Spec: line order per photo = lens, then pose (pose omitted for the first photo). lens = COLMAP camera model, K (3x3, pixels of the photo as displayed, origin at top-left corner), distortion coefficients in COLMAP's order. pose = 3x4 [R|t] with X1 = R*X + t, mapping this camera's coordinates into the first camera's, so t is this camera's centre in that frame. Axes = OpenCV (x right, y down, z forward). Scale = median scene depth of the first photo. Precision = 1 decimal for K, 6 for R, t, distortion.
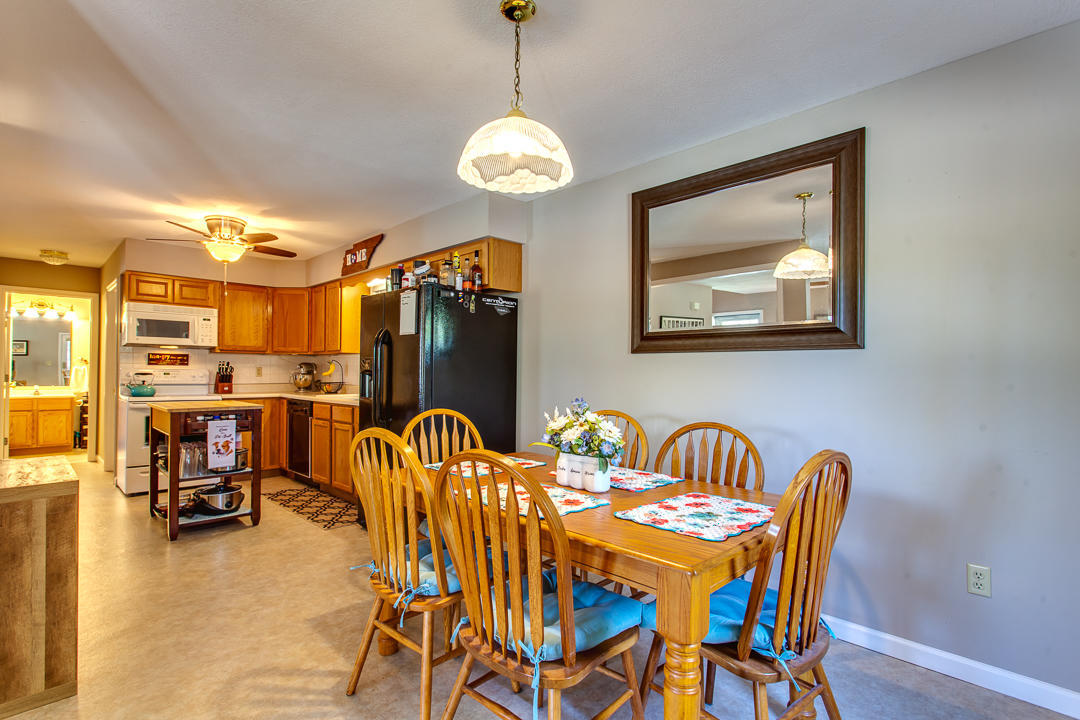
lens RADIAL K [[525.1, 0, 534.7], [0, 525.1, 367.9], [0, 0, 1]] dist [0.006119, 0.000862]
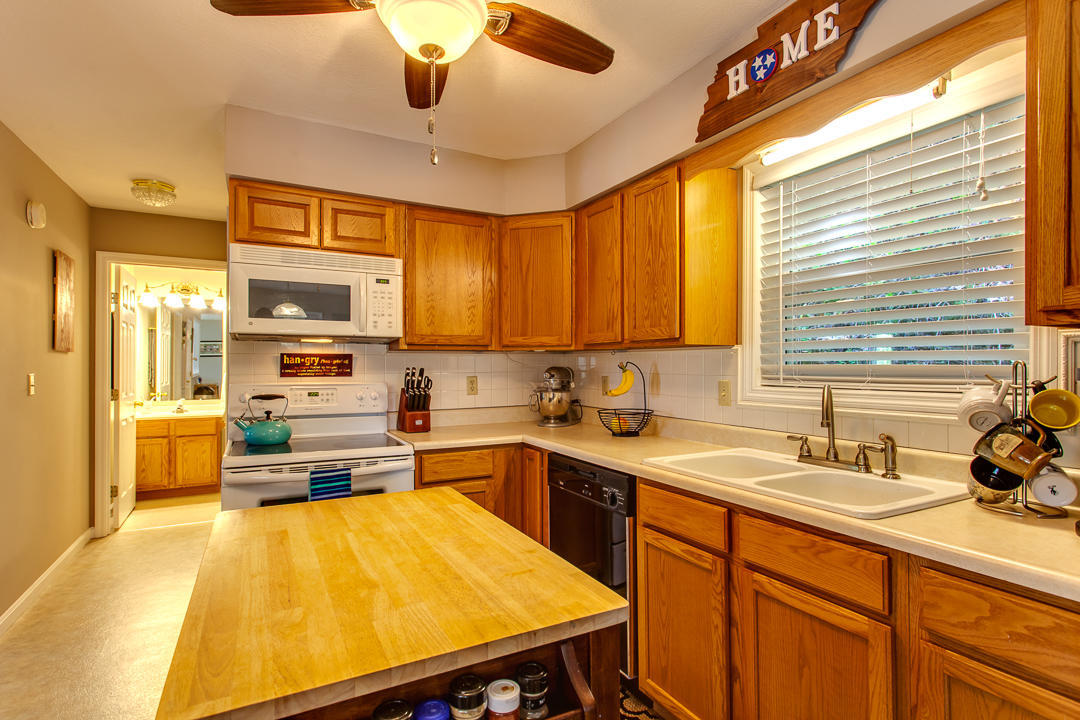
lens RADIAL K [[515.4, 0, 539.8], [0, 515.4, 360.8], [0, 0, 1]] dist [0.001339, 0.000197]
pose [[0.964461, -0.011942, -0.263956, -0.351757], [0.011443, 0.999929, -0.003428, -0.015741], [0.263978, 0.000286, 0.964529, 0.568490]]
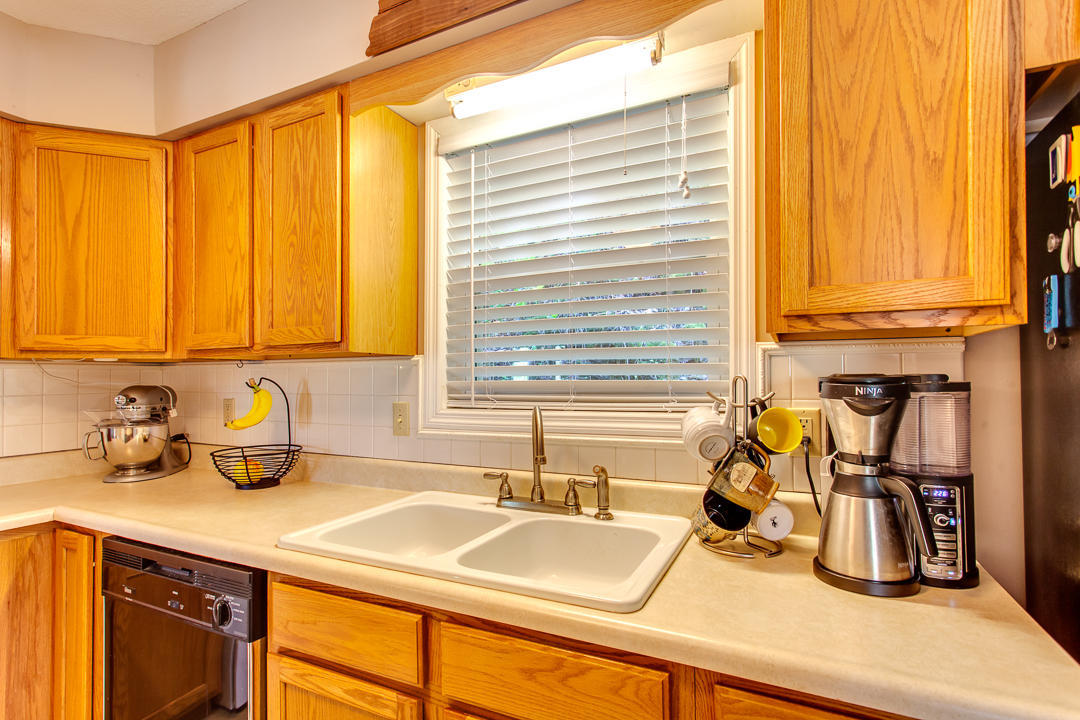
lens RADIAL K [[525.1, 0, 519.3], [0, 525.1, 370.9], [0, 0, 1]] dist [0.006119, 0.000862]
pose [[0.944865, -0.008806, 0.327341, -0.354289], [0.011885, 0.999902, -0.007407, -0.015385], [-0.327243, 0.010888, 0.944877, 0.679324]]
